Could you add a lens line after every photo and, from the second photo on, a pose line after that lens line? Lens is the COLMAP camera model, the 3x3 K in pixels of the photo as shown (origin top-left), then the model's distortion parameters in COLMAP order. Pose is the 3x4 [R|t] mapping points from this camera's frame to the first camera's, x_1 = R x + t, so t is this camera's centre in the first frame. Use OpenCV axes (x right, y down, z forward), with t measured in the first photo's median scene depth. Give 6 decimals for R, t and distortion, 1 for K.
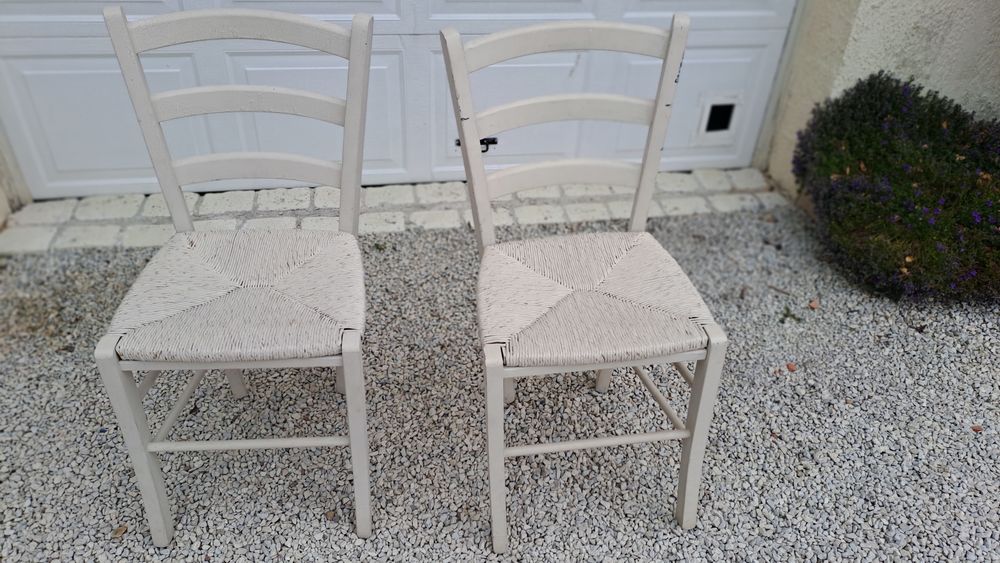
lens RADIAL K [[757.9, 0, 500.0], [0, 757.9, 291.2], [0, 0, 1]] dist [0.051797, -0.029680]
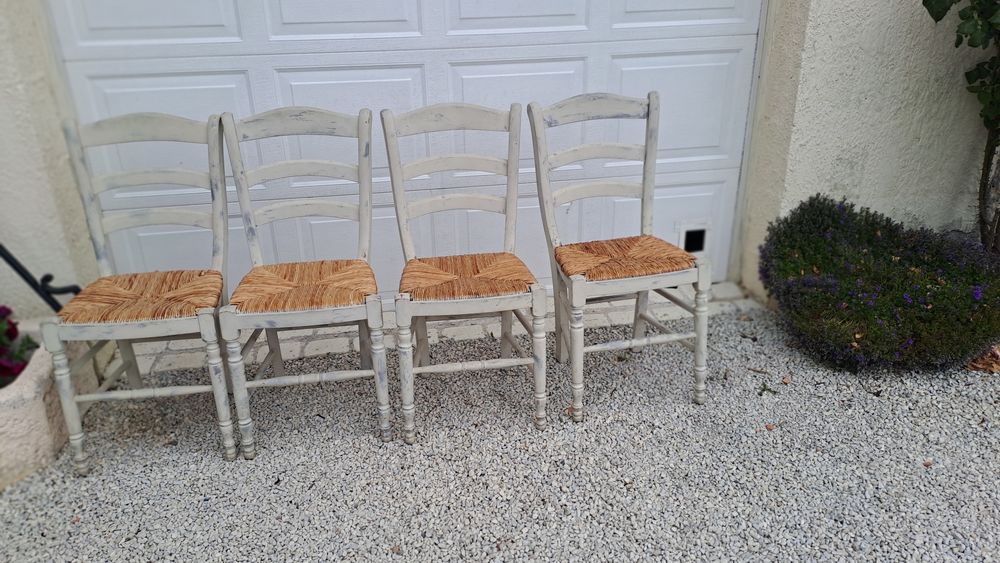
lens RADIAL K [[757.9, 0, 495.2], [0, 757.9, 282.7], [0, 0, 1]] dist [0.051797, -0.029680]
pose [[0.998034, -0.059324, -0.020225, -0.008015], [0.053223, 0.972583, -0.226383, 0.124667], [0.033101, 0.224861, 0.973828, -0.221922]]
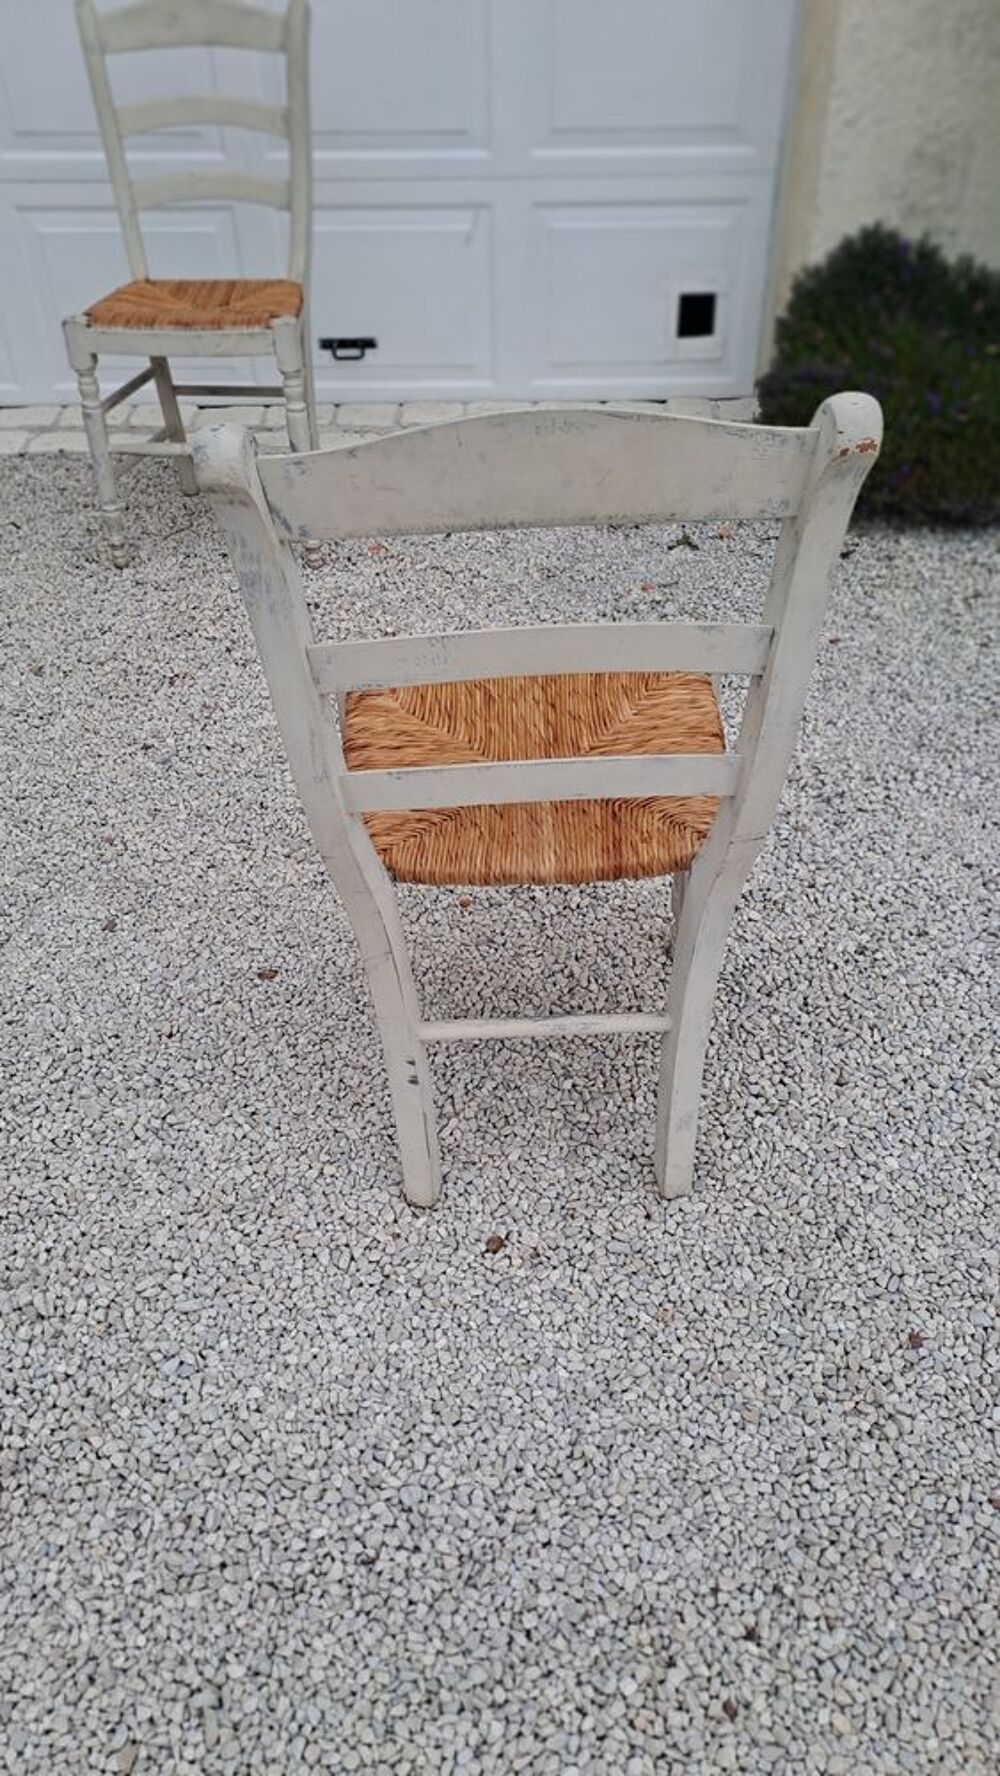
lens RADIAL K [[1346.0, 0, 507.5], [0, 1346.0, 885.8], [0, 0, 1]] dist [0.051797, -0.029680]
pose [[0.986892, 0.055491, -0.151544, 0.458780], [-0.049967, 0.997949, 0.040018, 0.348661], [0.153454, -0.031921, 0.987640, -0.377837]]
